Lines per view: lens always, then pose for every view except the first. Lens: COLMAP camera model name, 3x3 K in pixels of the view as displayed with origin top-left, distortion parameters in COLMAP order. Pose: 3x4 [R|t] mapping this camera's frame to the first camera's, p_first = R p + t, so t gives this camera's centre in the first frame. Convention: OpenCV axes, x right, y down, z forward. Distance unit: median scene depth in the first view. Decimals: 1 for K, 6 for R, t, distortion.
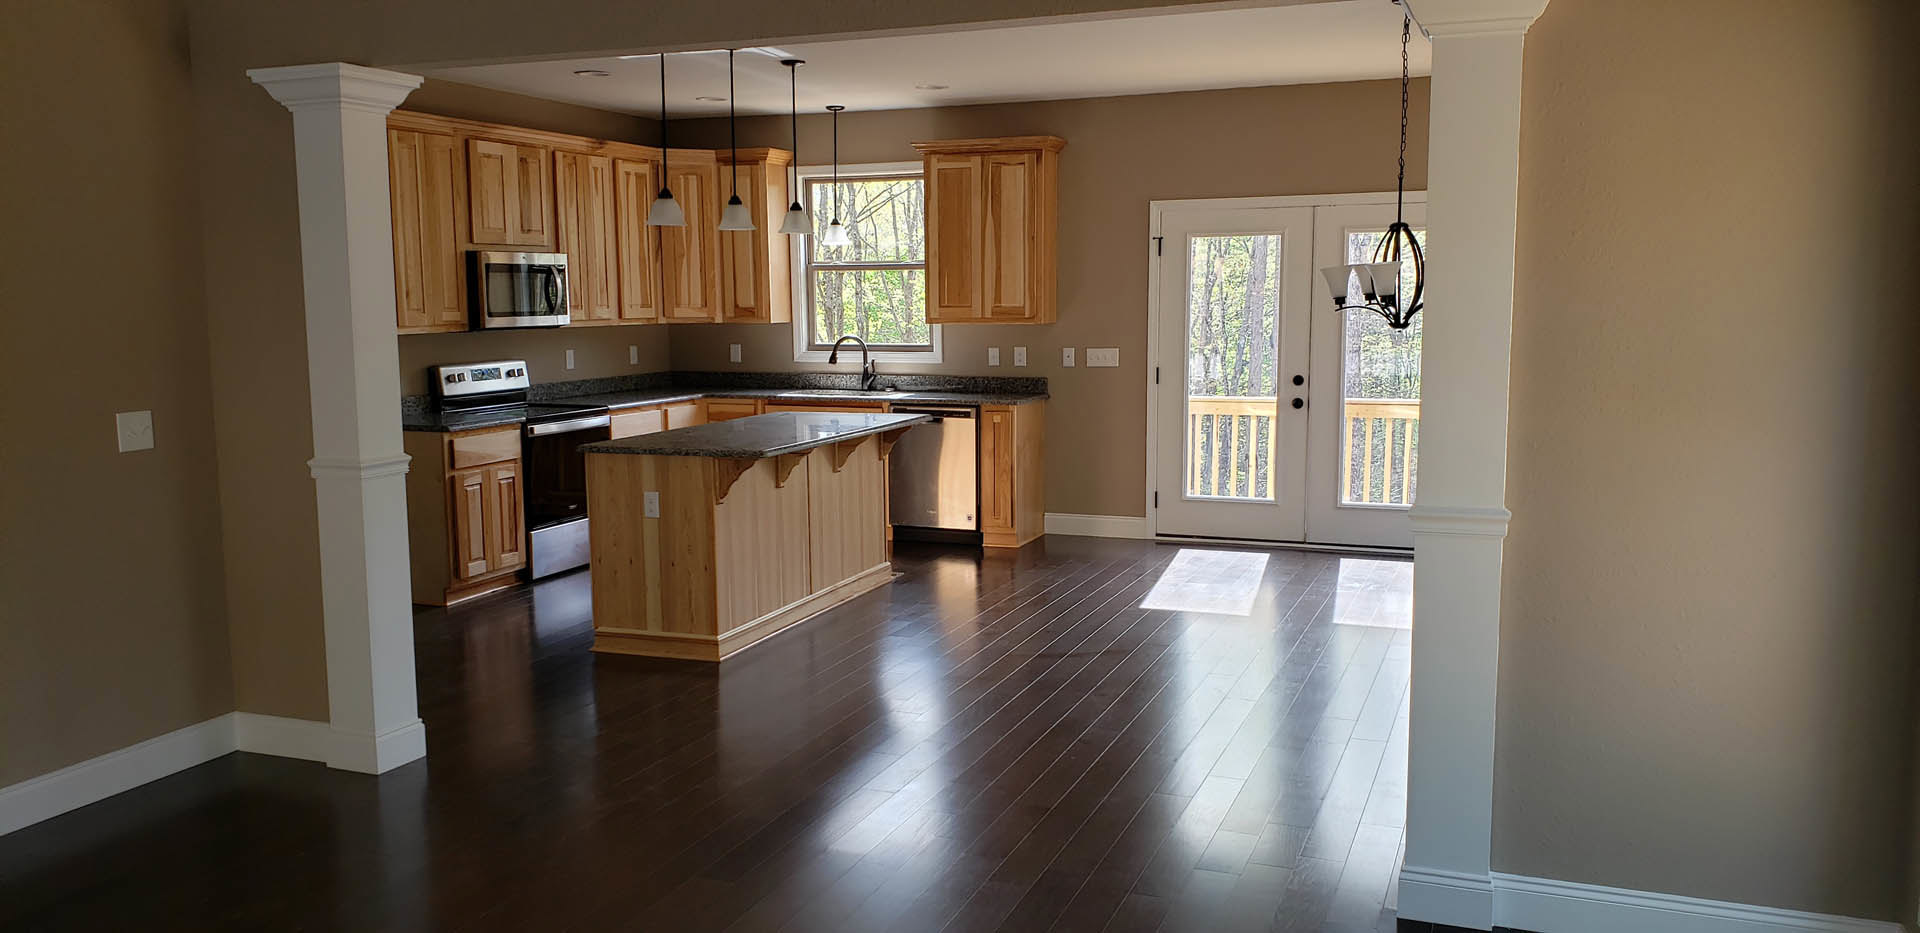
lens RADIAL K [[1505.6, 0, 959.5], [0, 1505.6, 485.4], [0, 0, 1]] dist [0.135019, -0.328210]
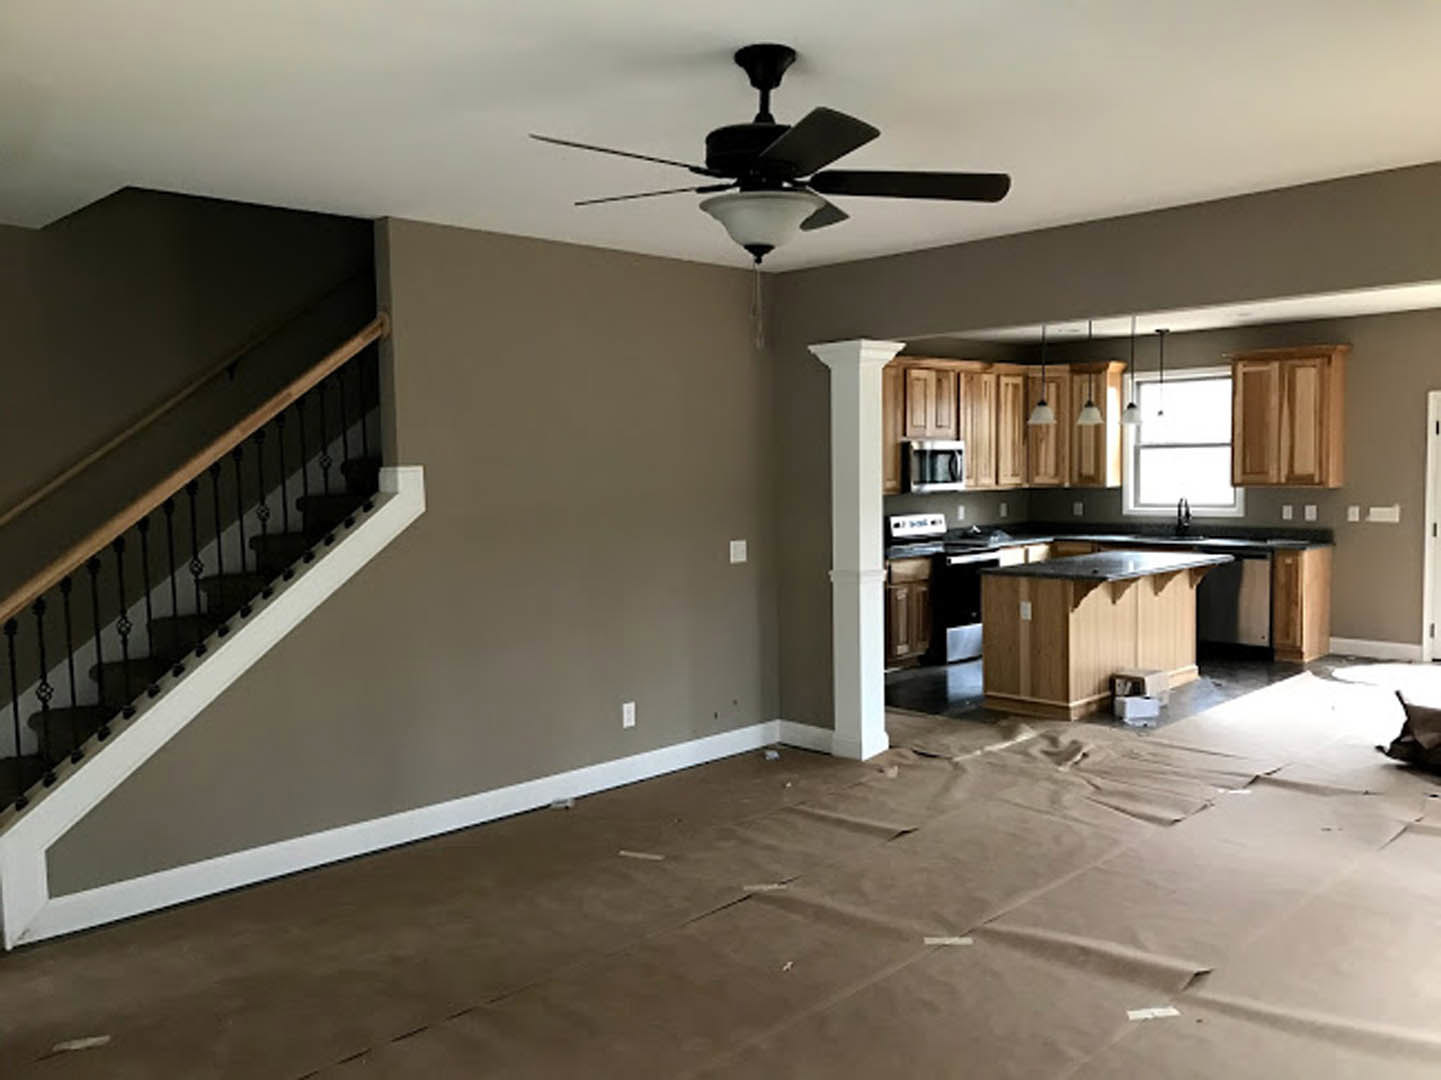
lens RADIAL K [[1198.9, 0, 720.5], [0, 1198.9, 540.0], [0, 0, 1]] dist [0.047018, -0.080015]
pose [[0.912752, 0.019952, -0.408026, 0.001987], [-0.044239, 0.997760, -0.050174, 0.011344], [0.406111, 0.063848, 0.911591, -0.143835]]
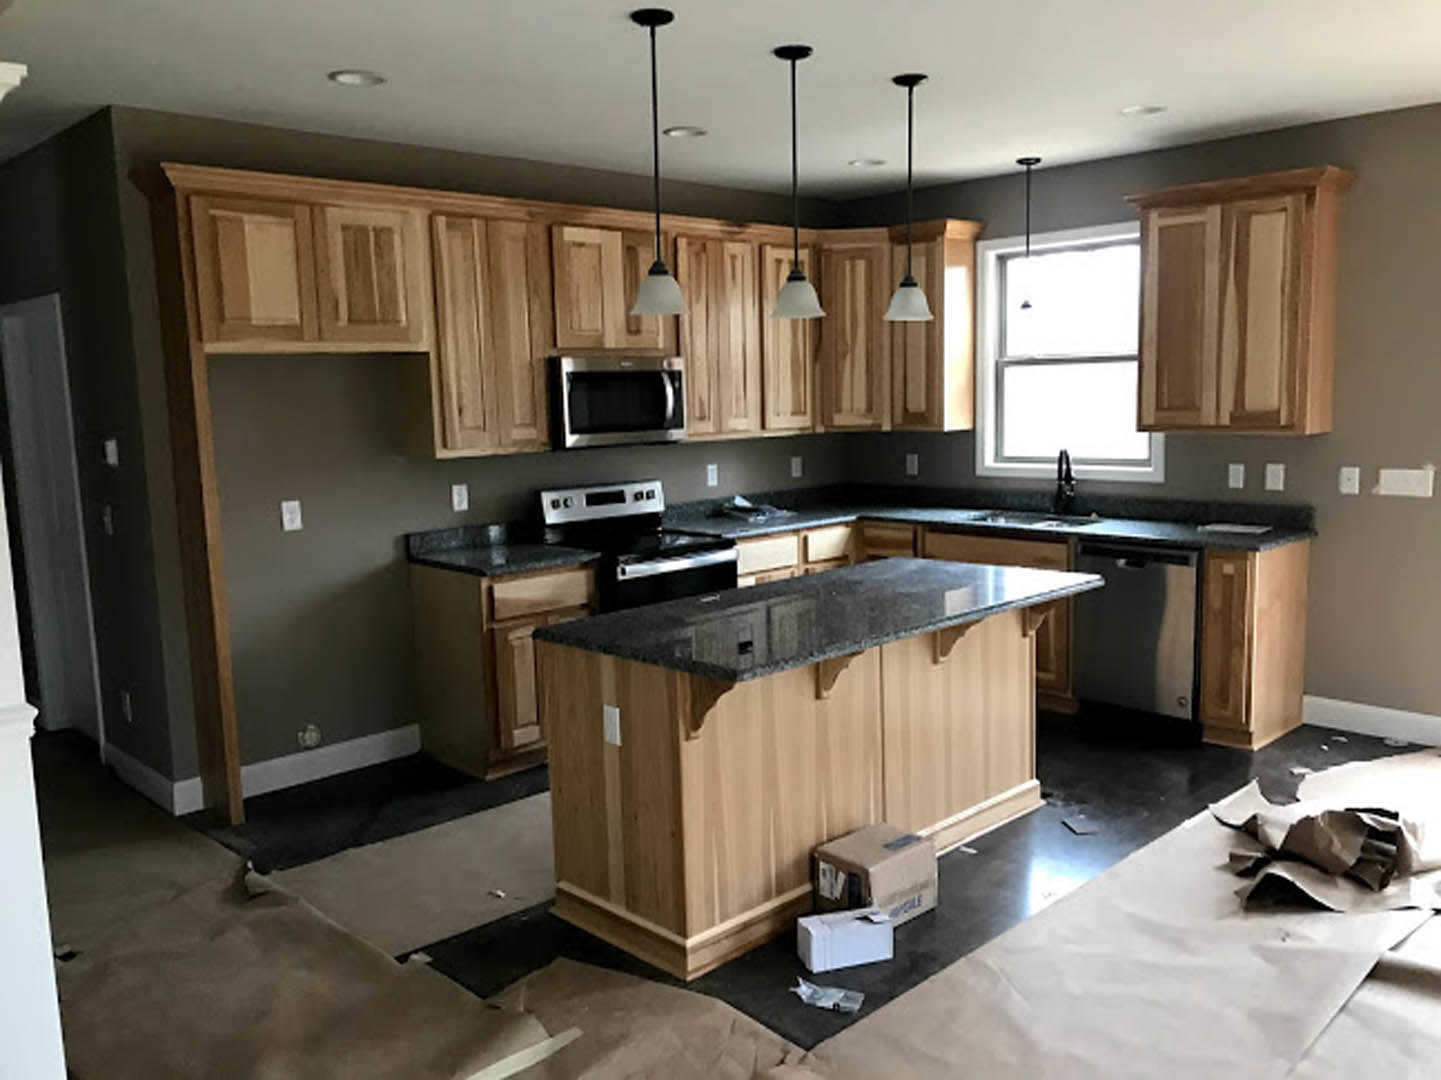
lens RADIAL K [[1198.9, 0, 720.5], [0, 1198.9, 540.0], [0, 0, 1]] dist [0.047018, -0.080015]
pose [[0.907001, 0.038926, -0.419325, 0.046137], [-0.036418, 0.999239, 0.013986, -0.057712], [0.419550, 0.002585, 0.907729, 0.384745]]
